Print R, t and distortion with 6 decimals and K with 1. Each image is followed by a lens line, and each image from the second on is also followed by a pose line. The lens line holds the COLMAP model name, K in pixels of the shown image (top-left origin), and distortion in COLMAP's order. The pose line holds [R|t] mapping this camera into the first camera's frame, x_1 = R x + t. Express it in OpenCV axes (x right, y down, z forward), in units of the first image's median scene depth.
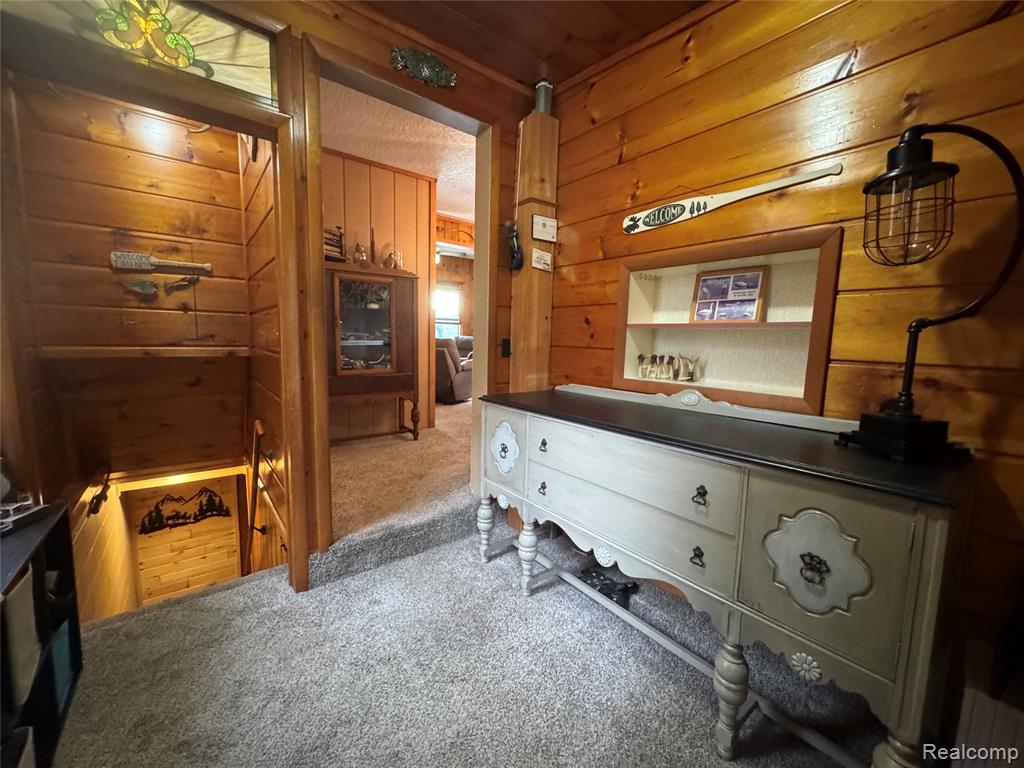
lens RADIAL K [[408.9, 0, 512.4], [0, 408.9, 384.1], [0, 0, 1]] dist [-0.004905, 0.000755]
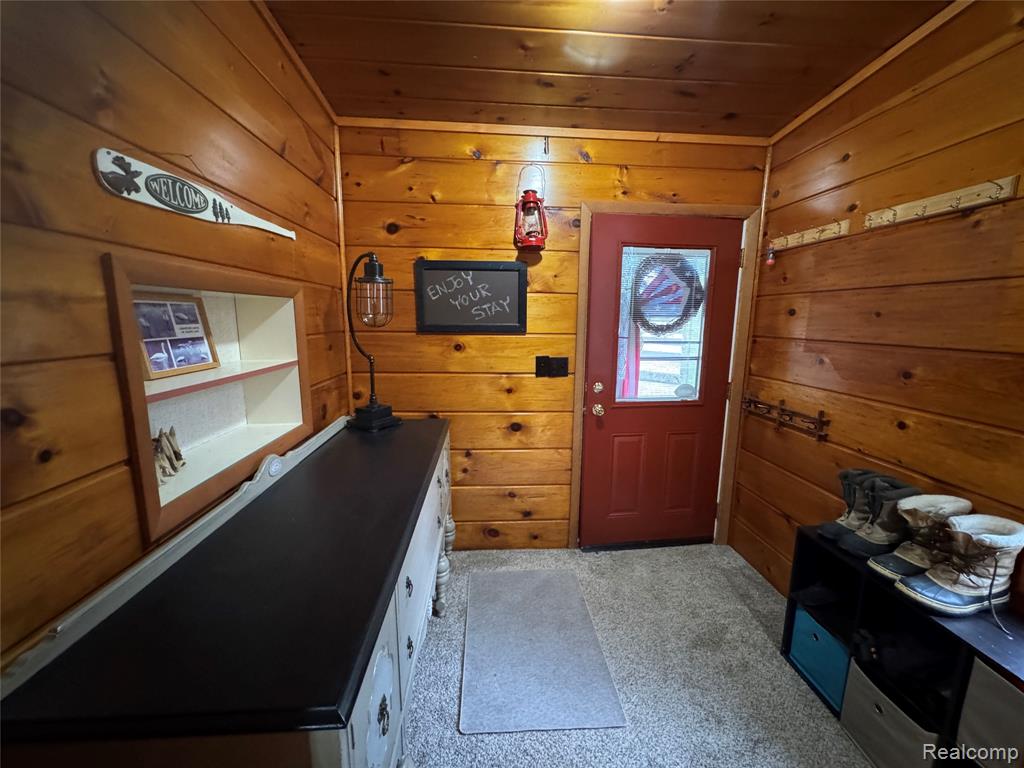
lens RADIAL K [[408.9, 0, 512.4], [0, 408.9, 384.1], [0, 0, 1]] dist [-0.004905, 0.000755]
pose [[-0.822657, -0.127464, 0.554065, -0.344057], [0.031083, 0.963003, 0.267692, -0.298981], [-0.567687, 0.237440, -0.788260, 1.241107]]
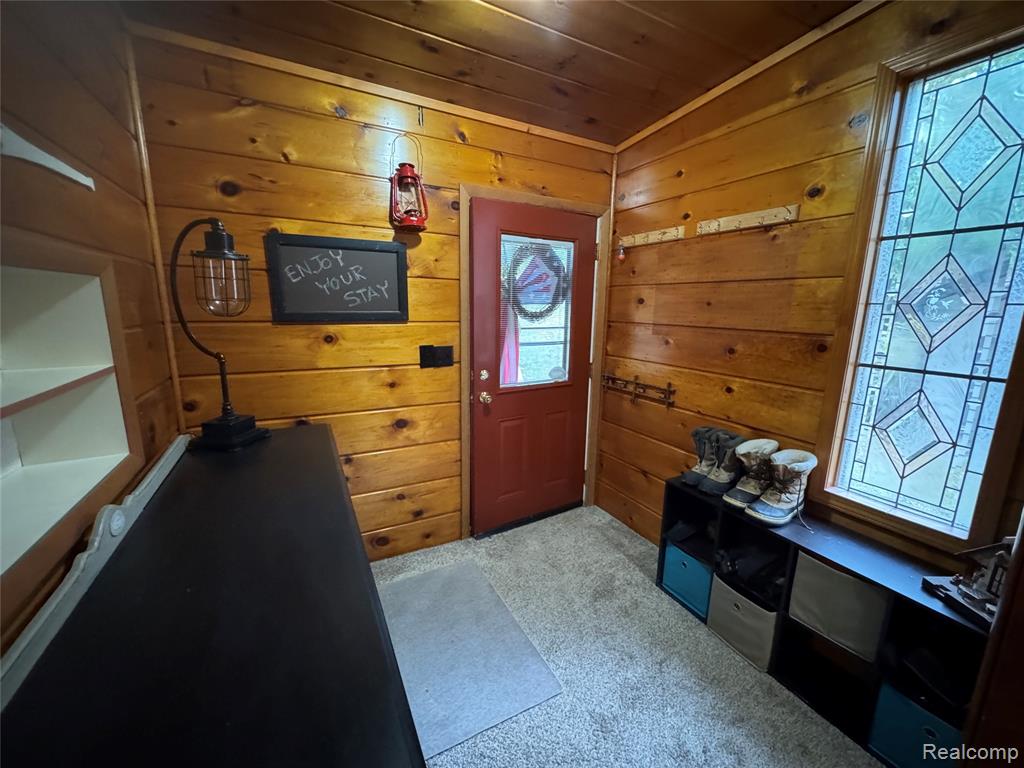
lens RADIAL K [[408.9, 0, 512.4], [0, 408.9, 384.1], [0, 0, 1]] dist [-0.004905, 0.000755]
pose [[-0.982877, -0.077133, 0.167340, -0.169640], [-0.023039, 0.952484, 0.303717, -0.301377], [-0.182816, 0.294661, -0.937952, 1.272749]]
